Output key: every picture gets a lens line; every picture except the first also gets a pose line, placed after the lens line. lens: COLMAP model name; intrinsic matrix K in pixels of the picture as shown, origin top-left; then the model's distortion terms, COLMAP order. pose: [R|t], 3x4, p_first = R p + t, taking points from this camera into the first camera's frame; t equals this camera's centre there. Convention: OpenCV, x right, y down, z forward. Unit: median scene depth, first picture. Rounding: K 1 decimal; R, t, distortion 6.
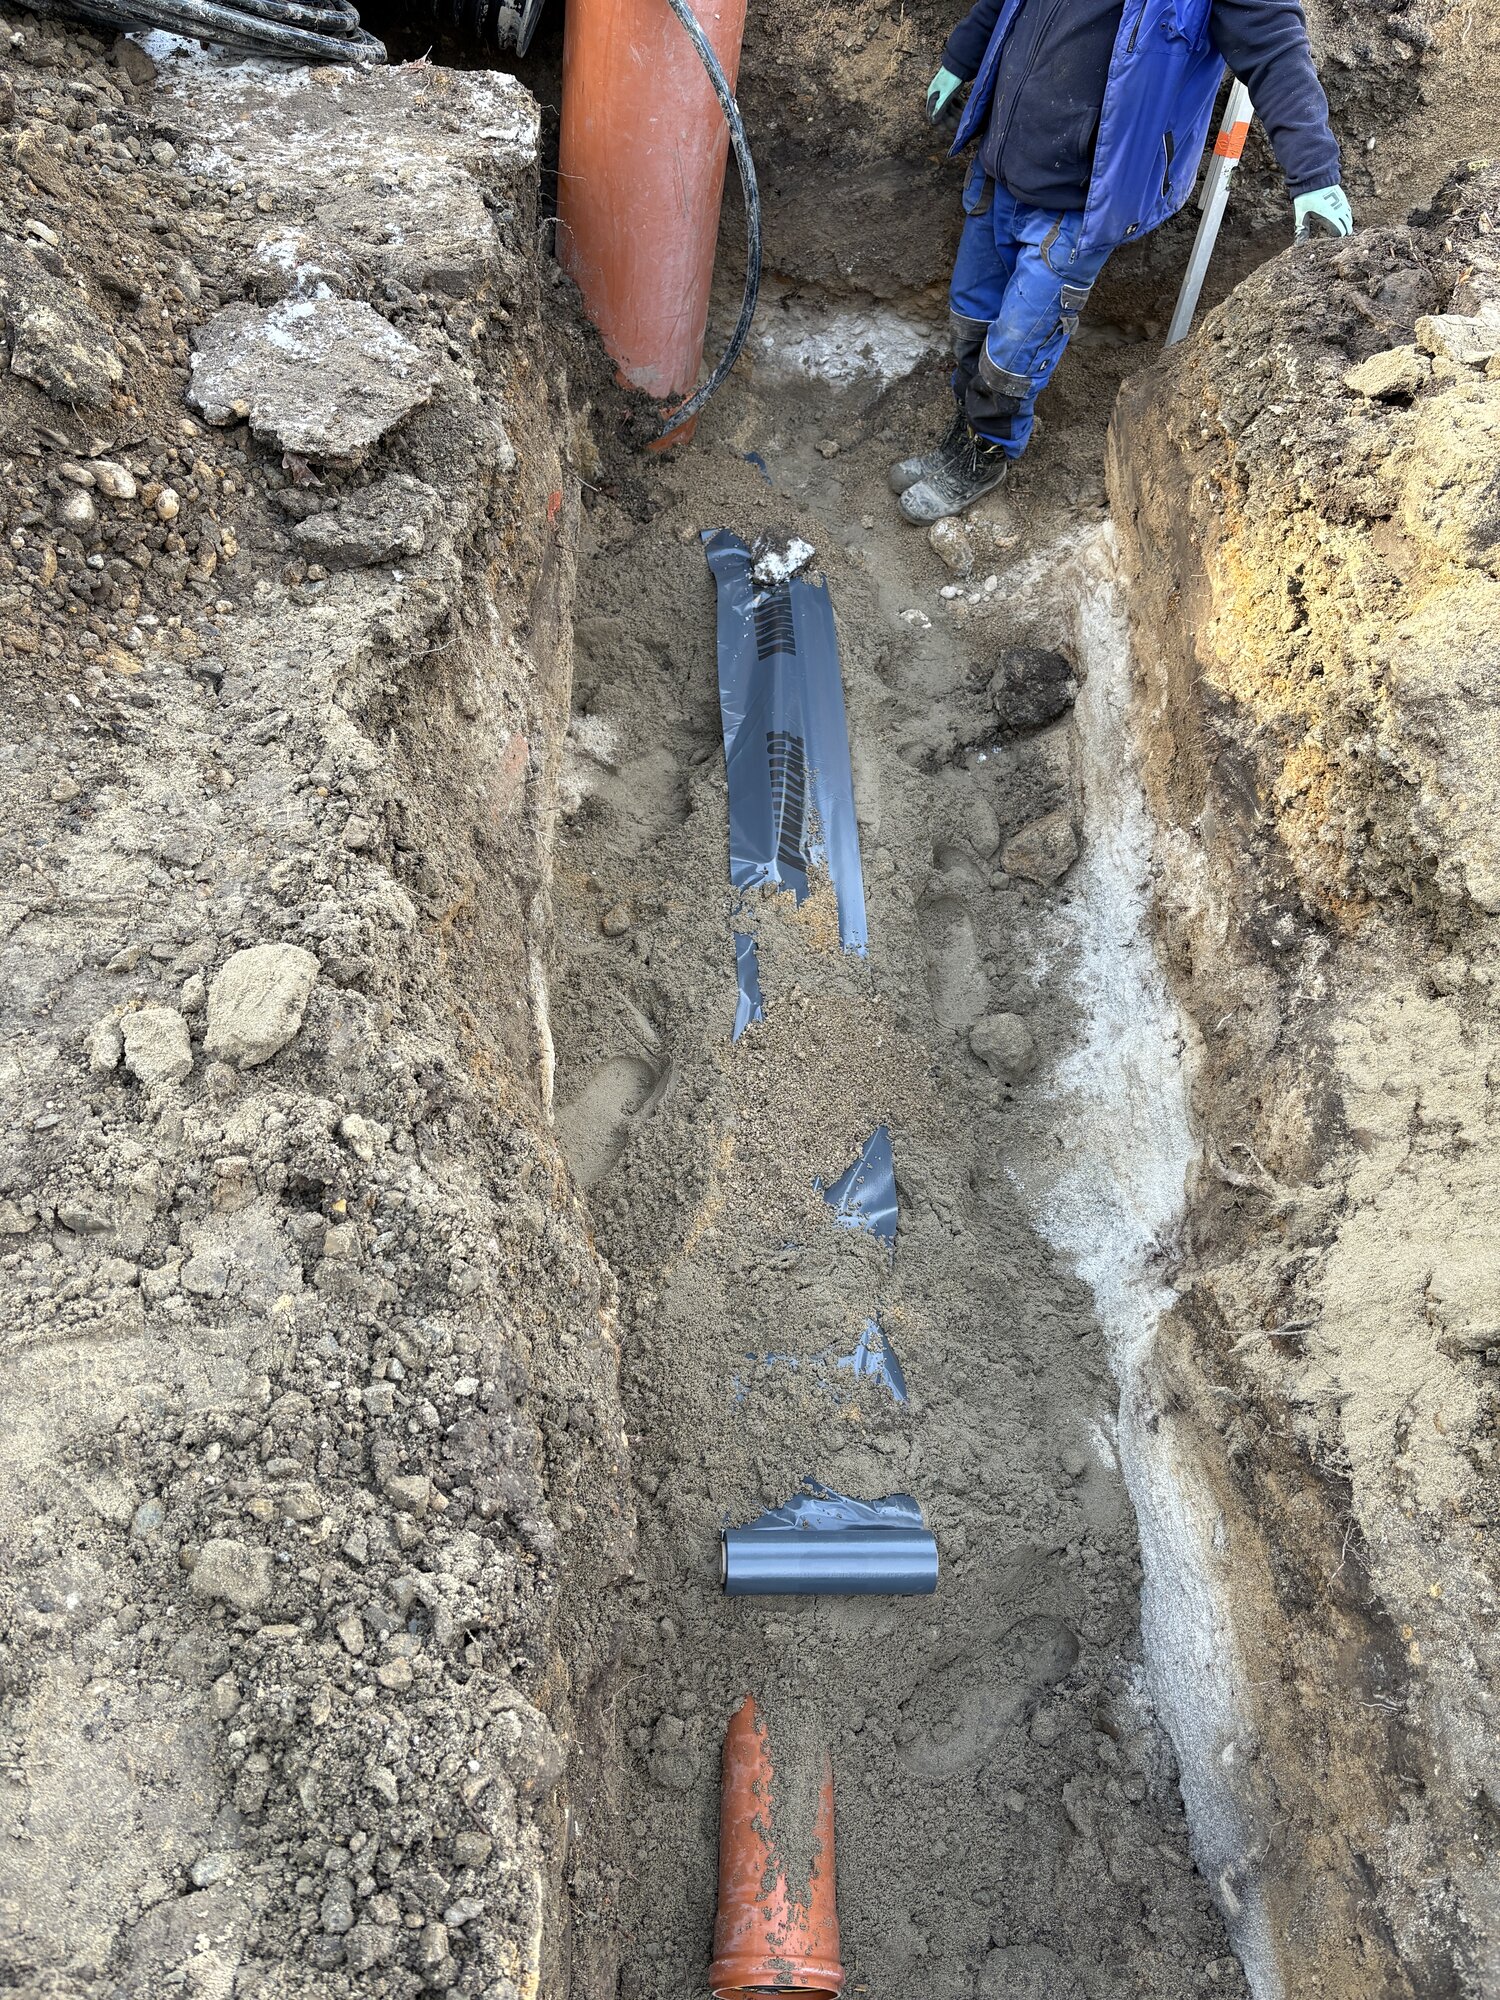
lens RADIAL K [[1508.2, 0, 750.0], [0, 1508.2, 1000.0], [0, 0, 1]] dist [-0.000995, -0.005362]
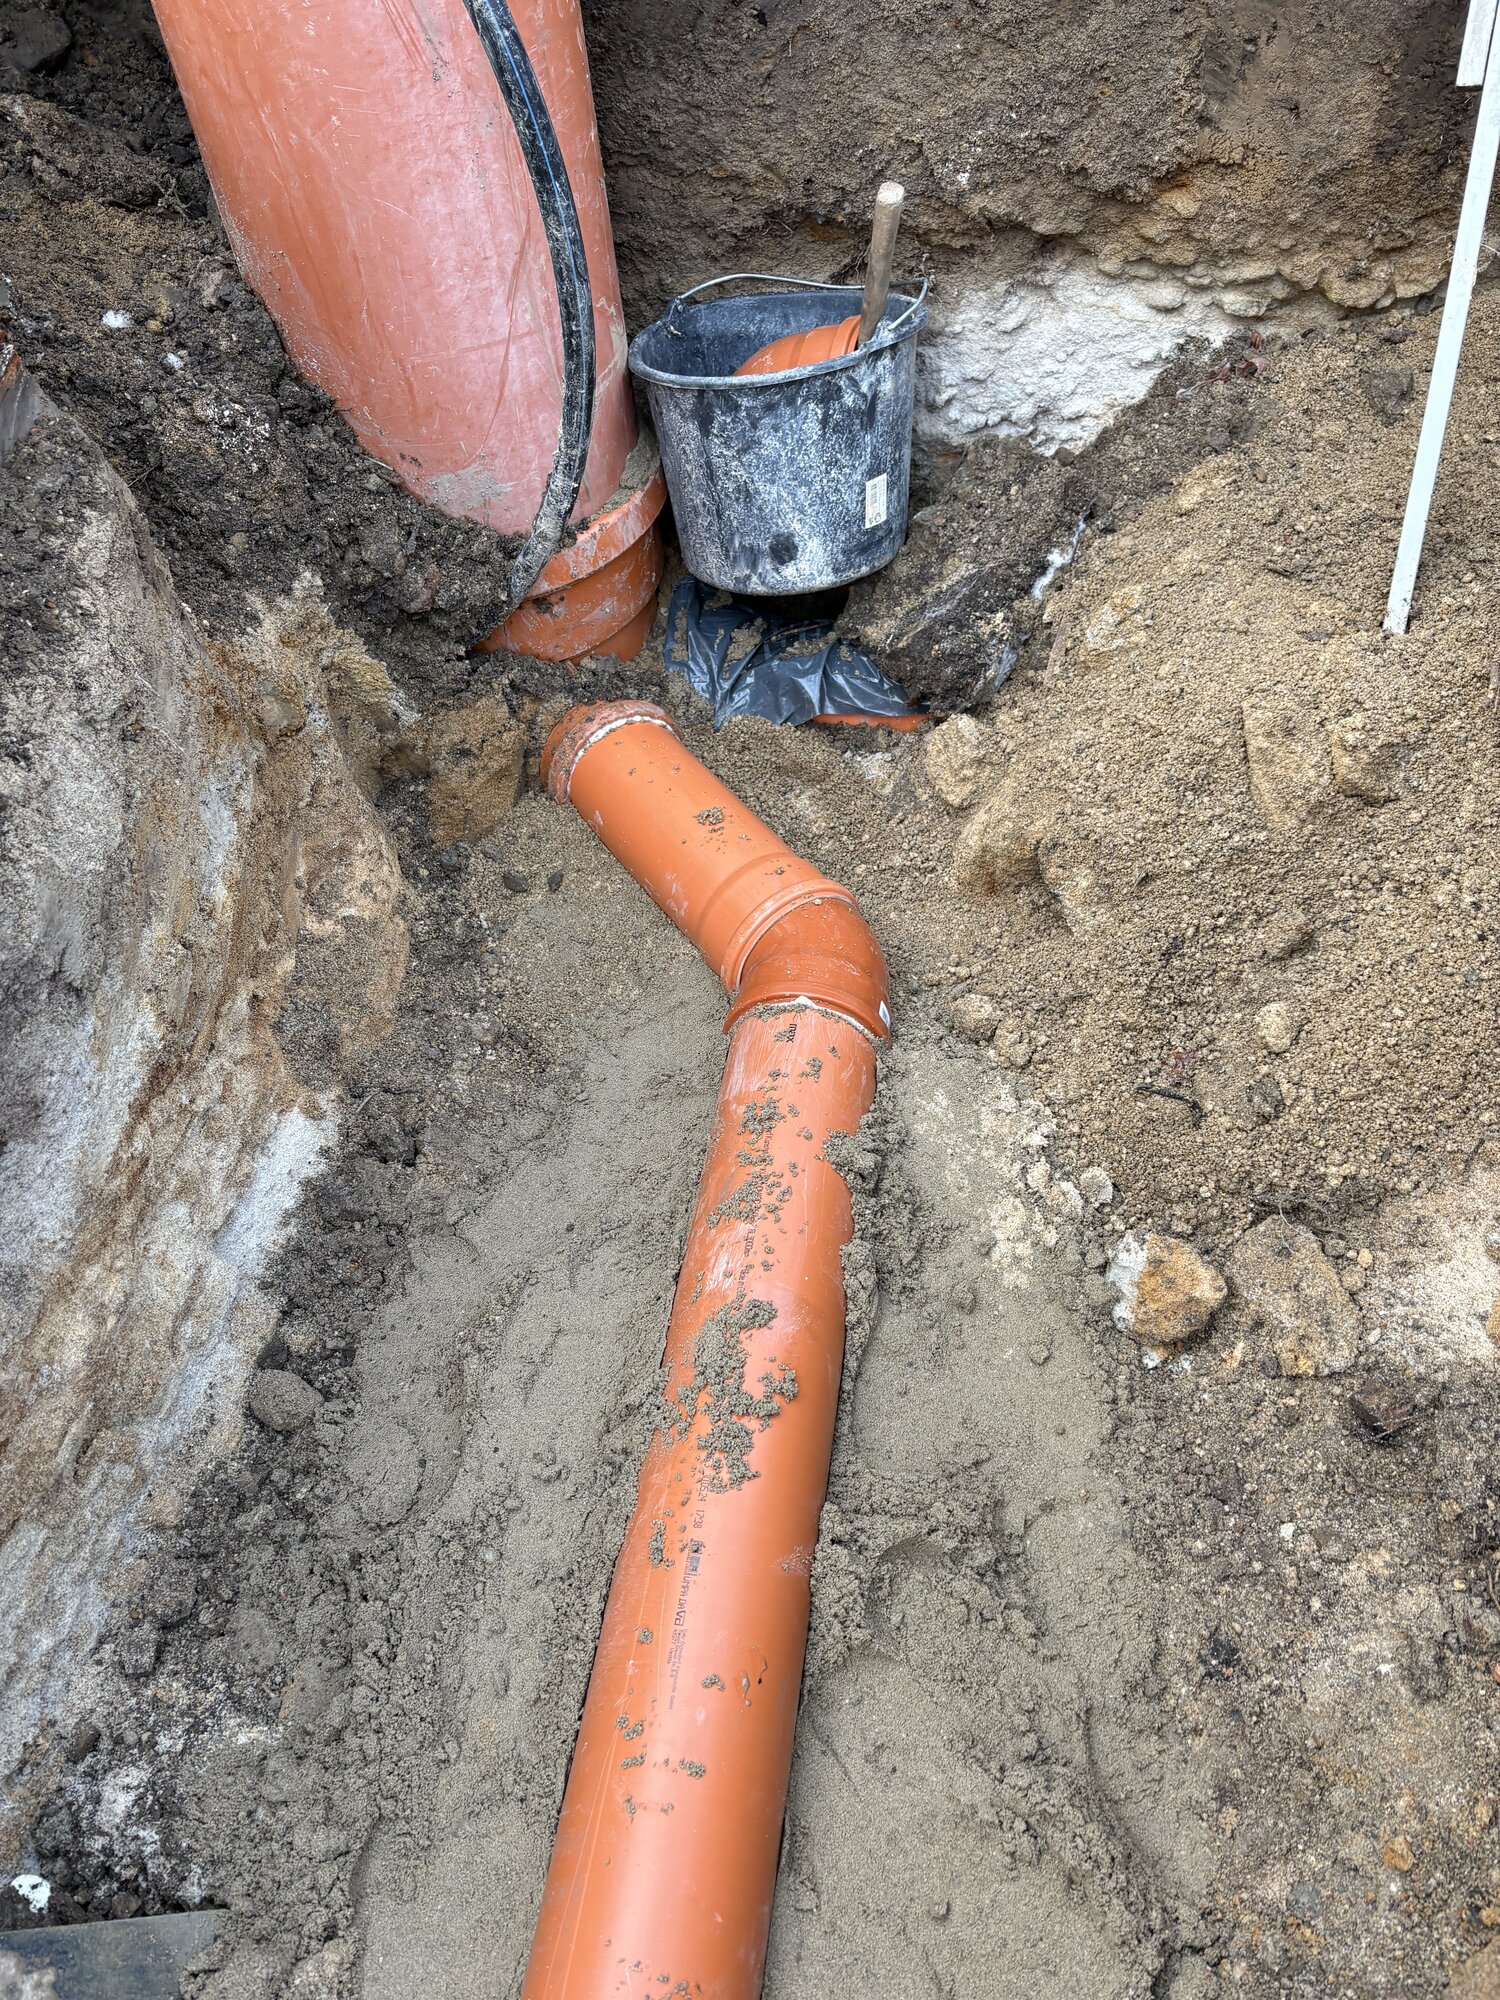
lens RADIAL K [[1508.2, 0, 750.0], [0, 1508.2, 1000.0], [0, 0, 1]] dist [-0.000995, -0.005362]
pose [[0.965085, -0.042636, -0.258442, 0.195736], [0.029052, 0.997999, -0.056156, -0.427120], [0.260319, 0.046687, 0.964393, 1.077192]]
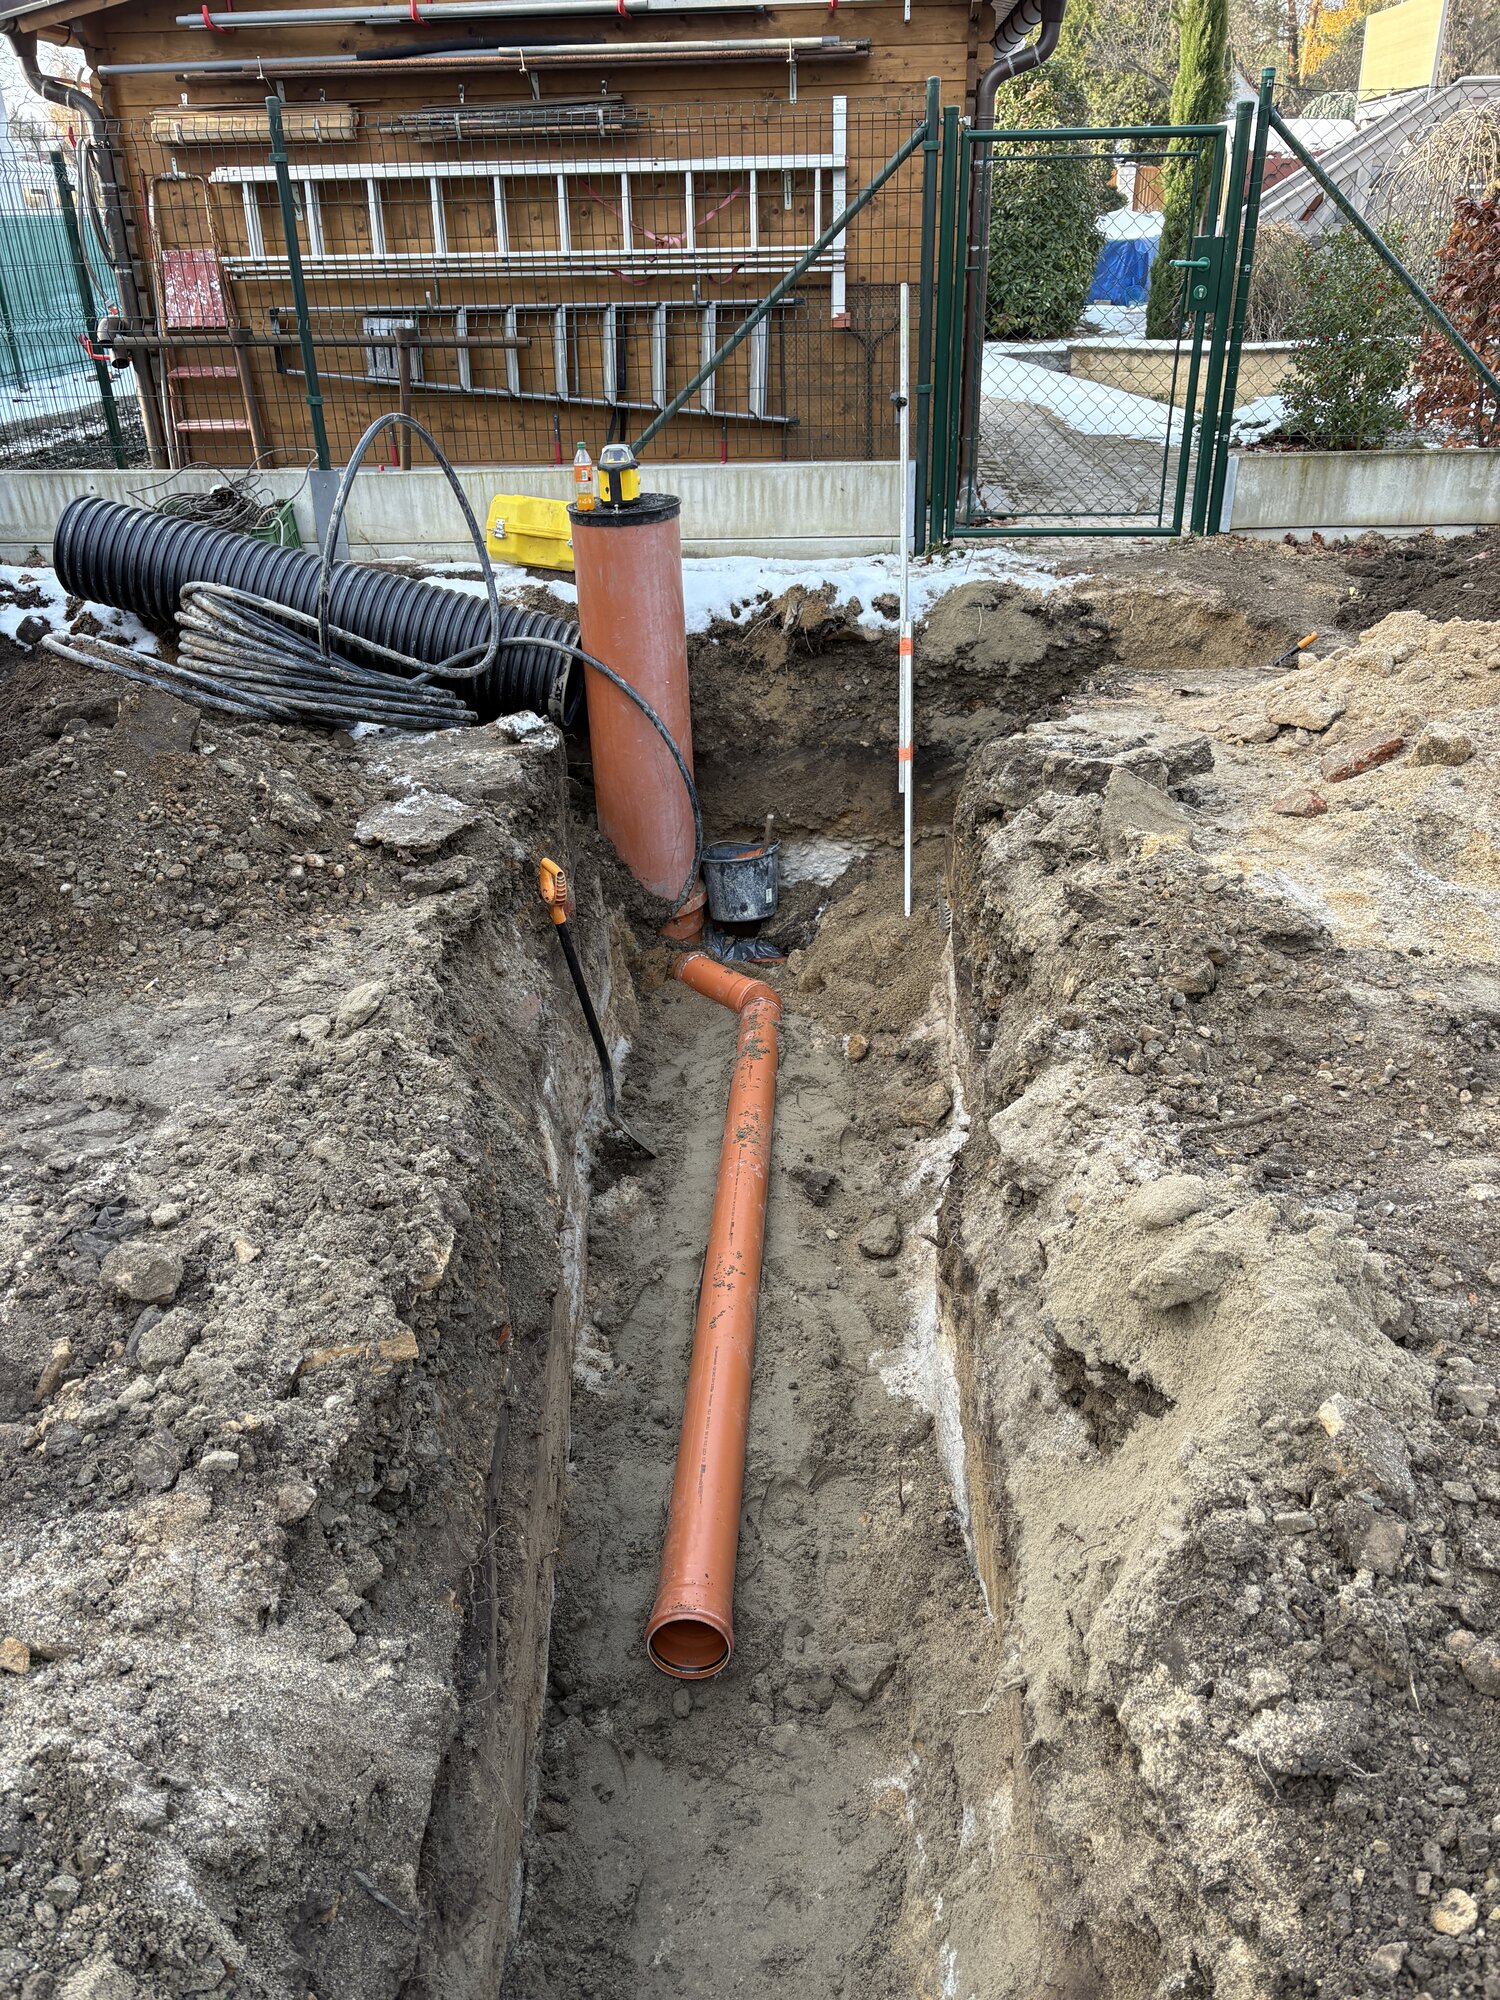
lens RADIAL K [[1508.2, 0, 750.0], [0, 1508.2, 1000.0], [0, 0, 1]] dist [-0.000995, -0.005362]
pose [[0.981126, -0.155550, -0.114872, 0.322904], [0.087854, 0.887783, -0.451799, 0.707333], [0.172258, 0.433180, 0.884693, -0.557364]]
